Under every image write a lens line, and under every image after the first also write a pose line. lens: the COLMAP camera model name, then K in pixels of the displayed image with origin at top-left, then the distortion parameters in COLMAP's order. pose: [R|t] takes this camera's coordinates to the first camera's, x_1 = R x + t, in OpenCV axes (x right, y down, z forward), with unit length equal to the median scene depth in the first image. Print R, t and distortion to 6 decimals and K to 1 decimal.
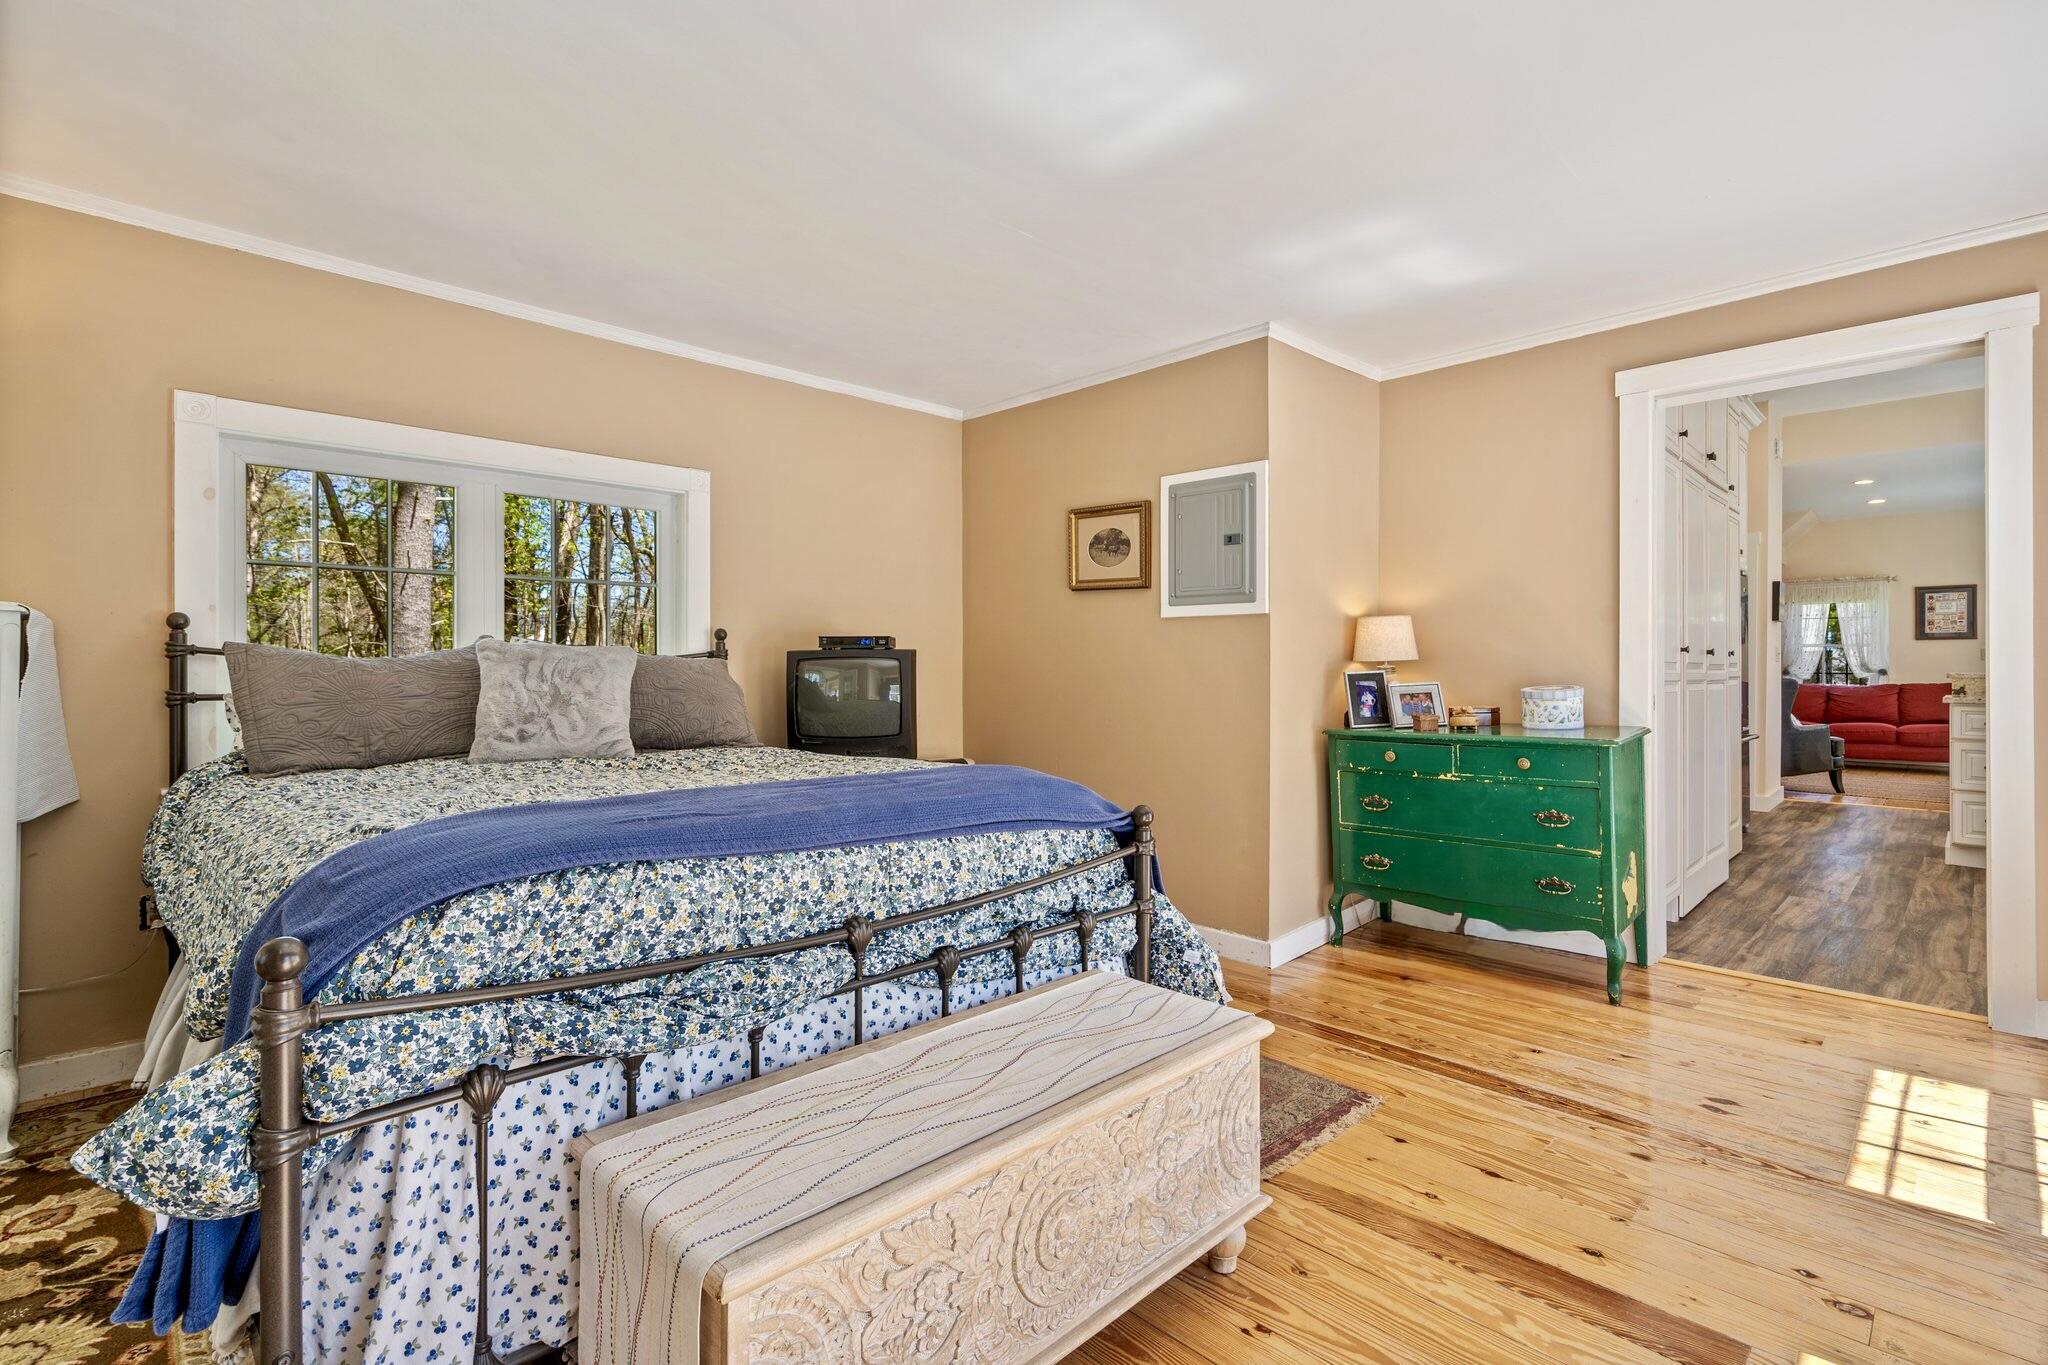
lens RADIAL K [[941.1, 0, 1025.5], [0, 941.1, 666.4], [0, 0, 1]] dist [-0.001254, 0.000252]
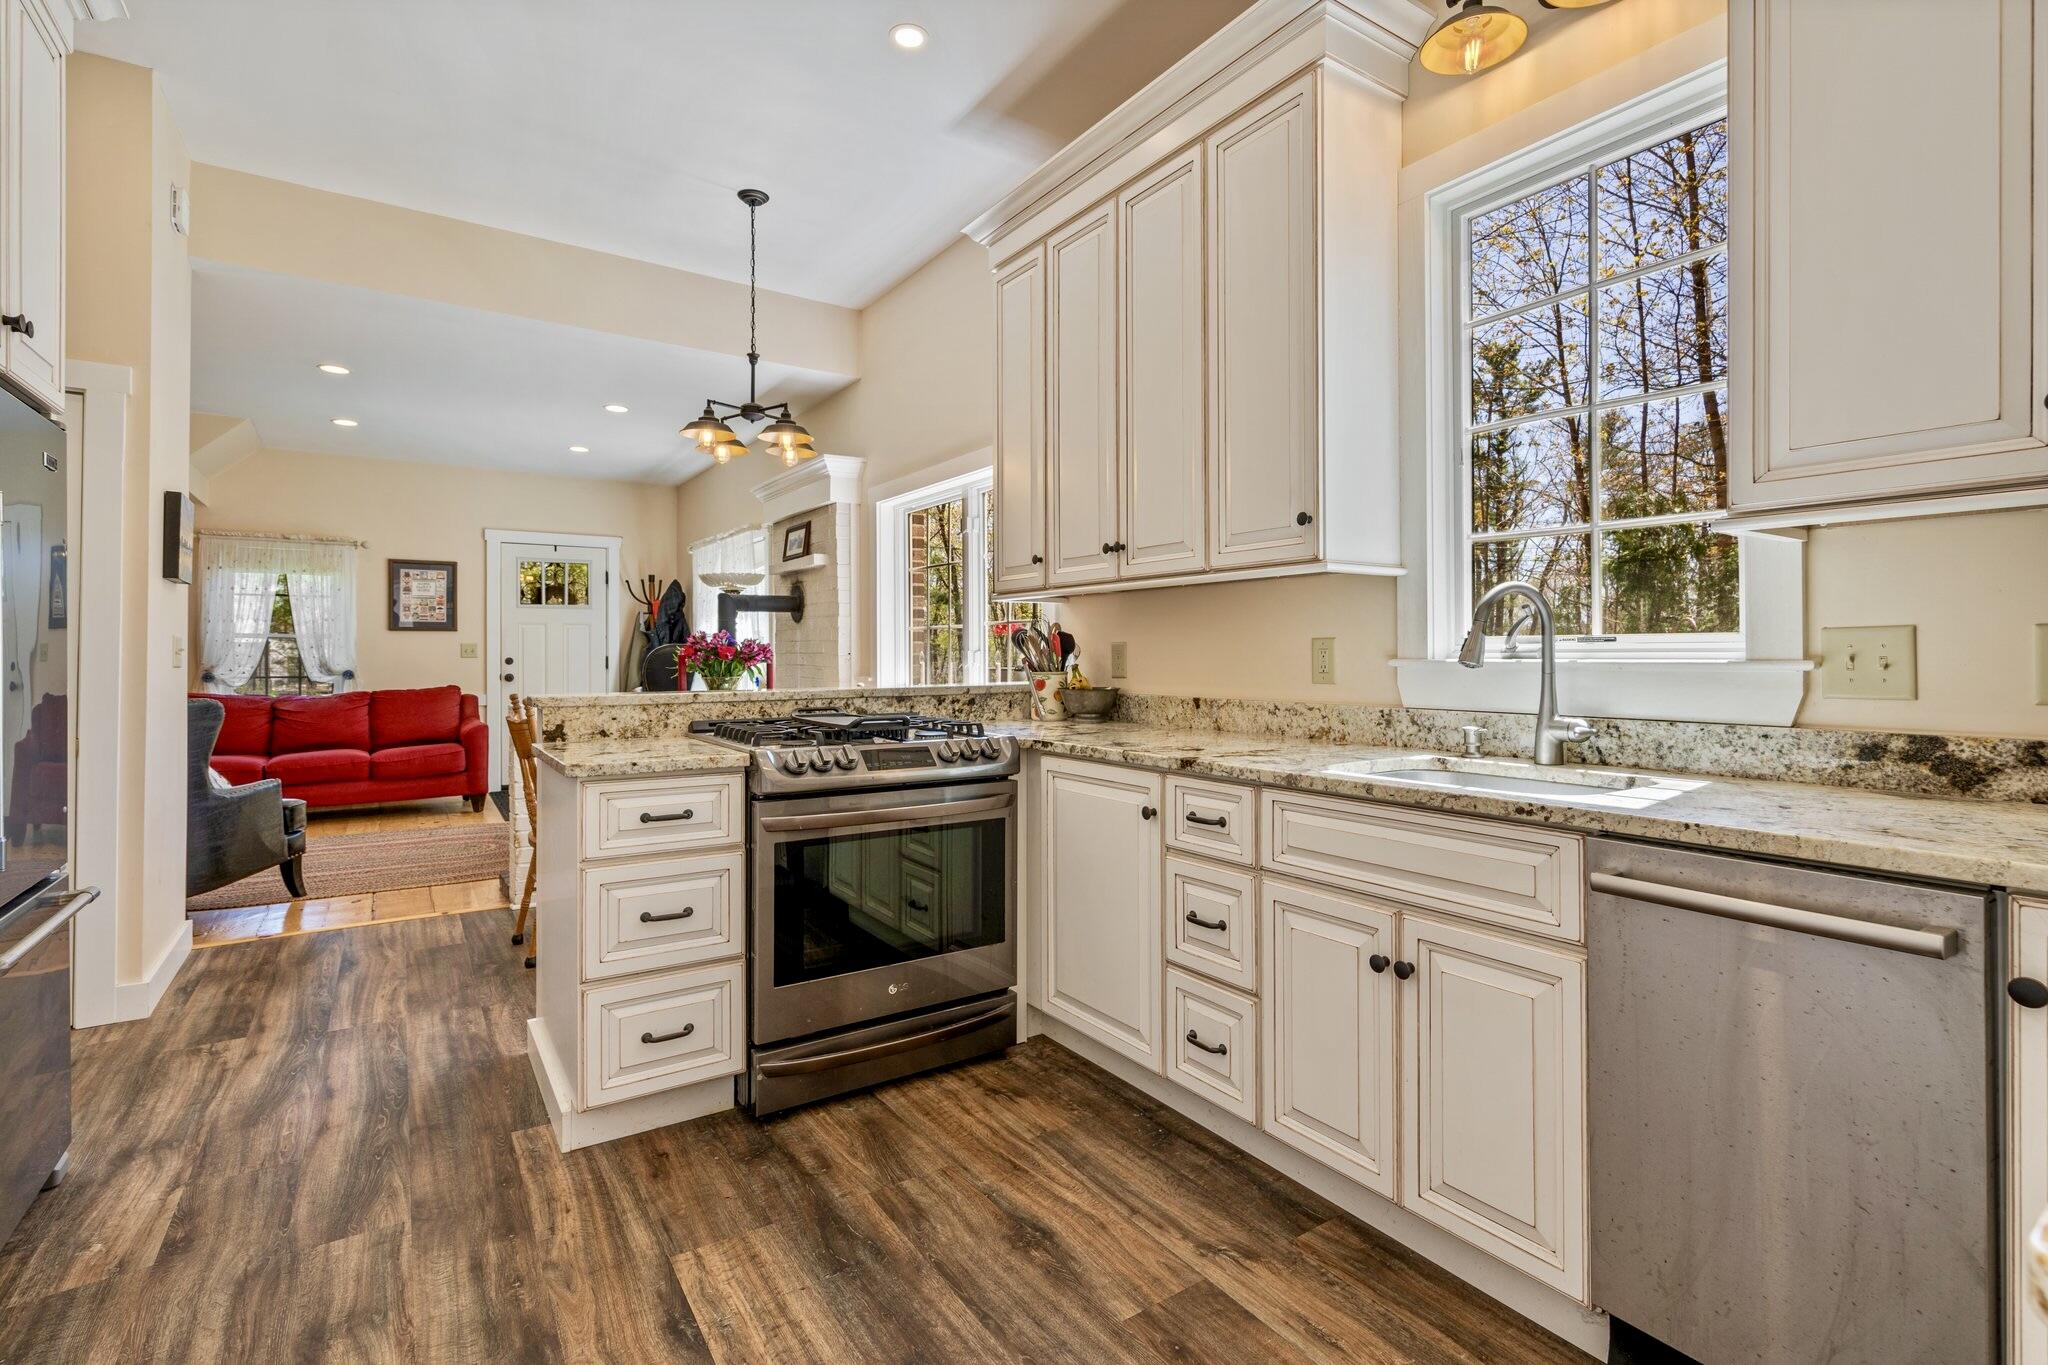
lens RADIAL K [[950.0, 0, 1034.7], [0, 950.0, 648.1], [0, 0, 1]] dist [-0.003571, 0.000418]
pose [[0.181168, 0.005380, 0.983437, 0.780090], [0.003929, 0.999973, -0.006194, -0.019135], [-0.983444, 0.004986, 0.181142, 0.933433]]
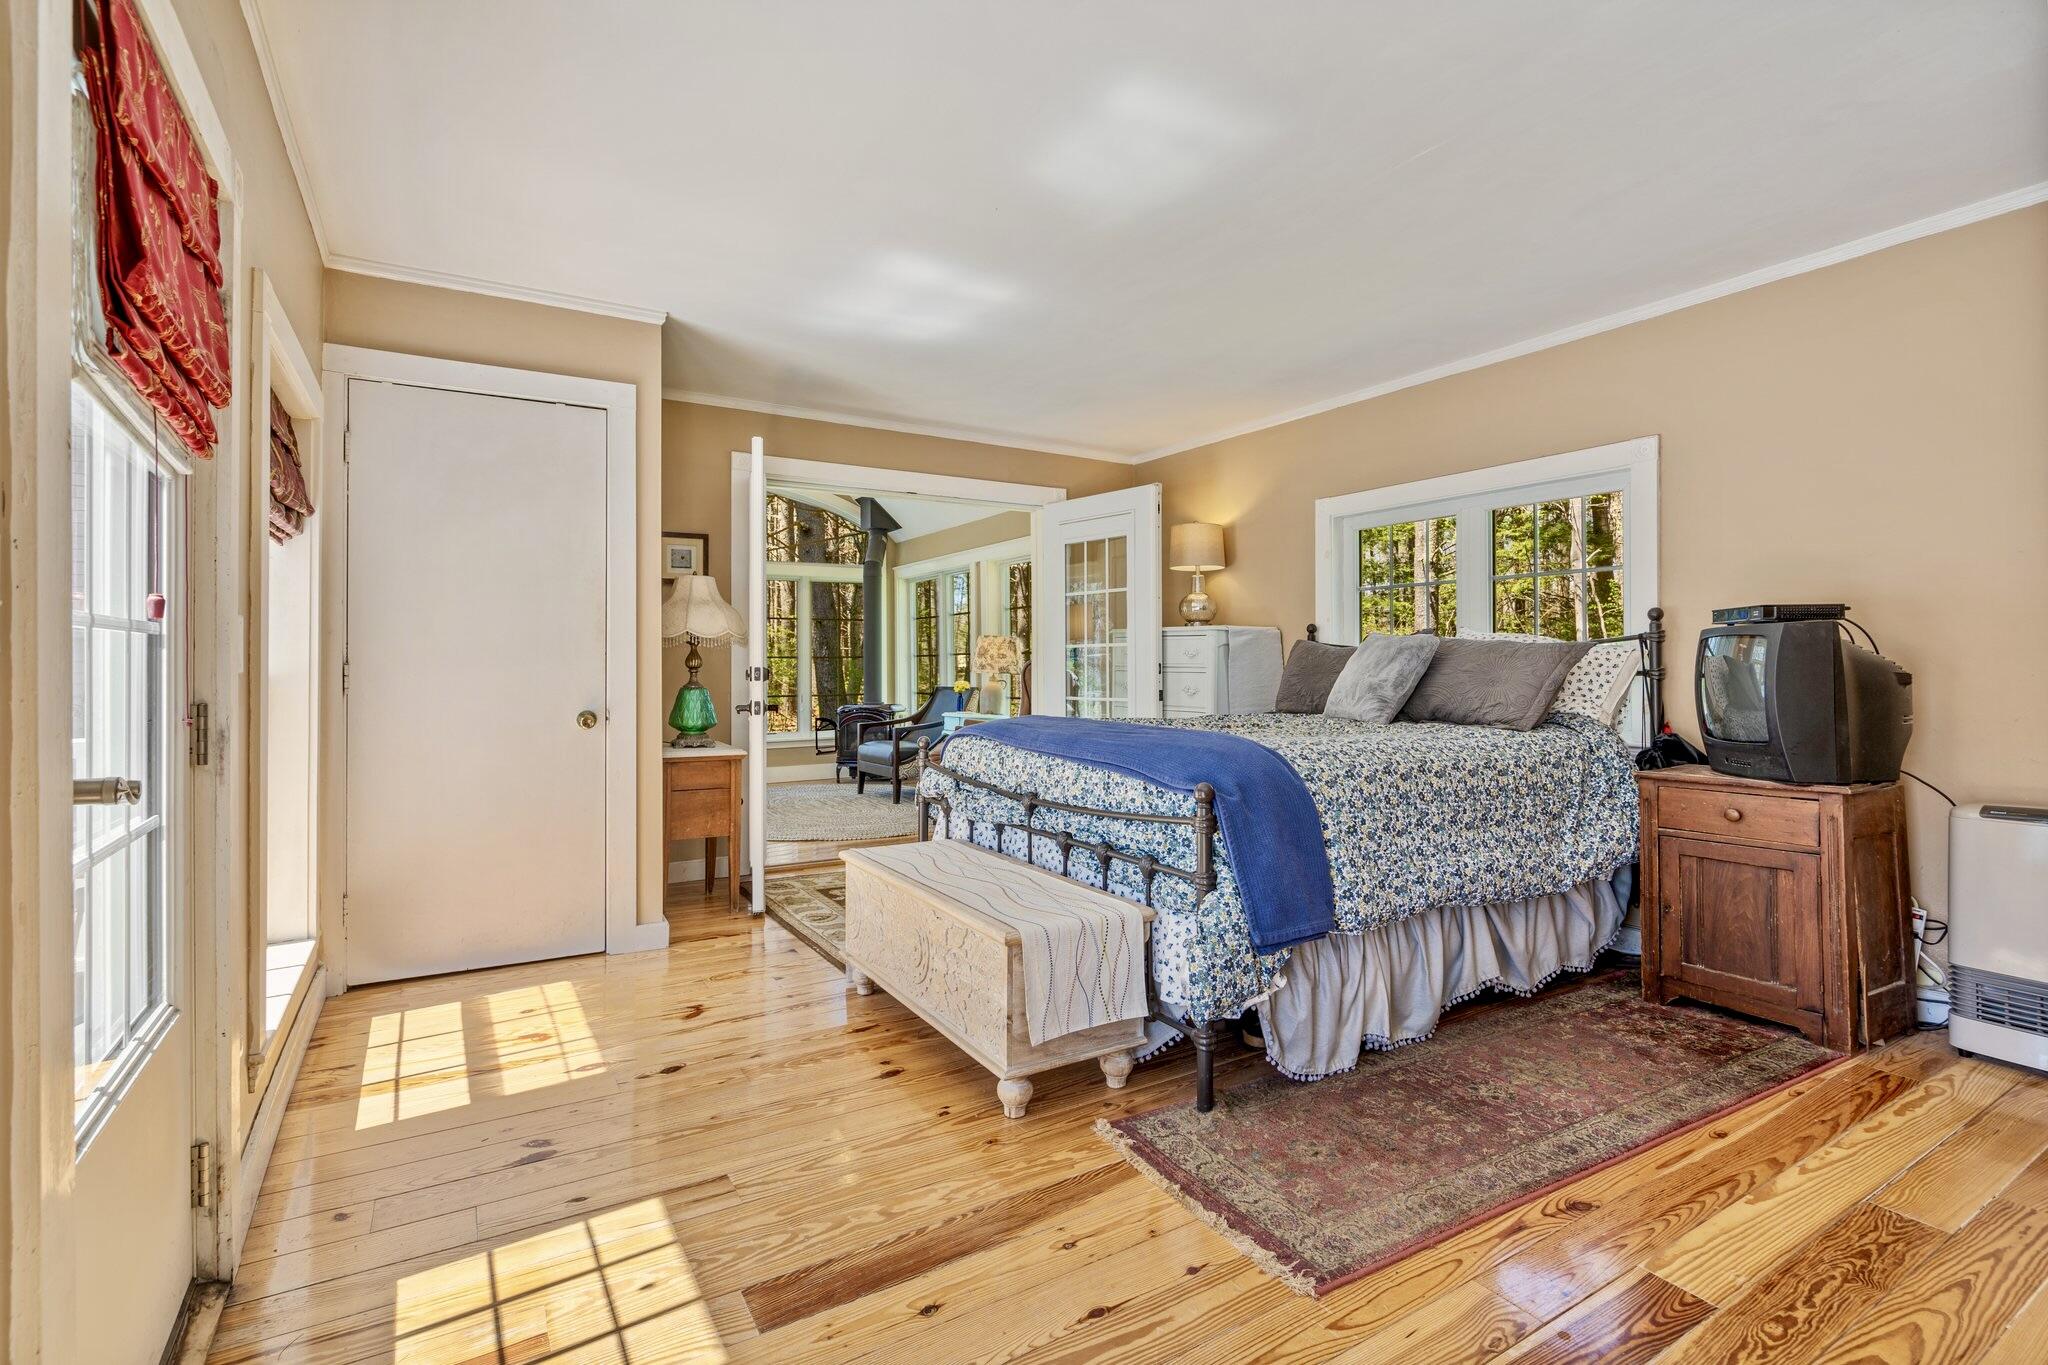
lens RADIAL K [[950.0, 0, 1034.7], [0, 950.0, 648.1], [0, 0, 1]] dist [-0.003571, 0.000418]
pose [[-0.217168, -0.012923, -0.976049, 0.664592], [0.004665, 0.999887, -0.014277, 0.008393], [0.976123, -0.007654, -0.217083, 0.590907]]
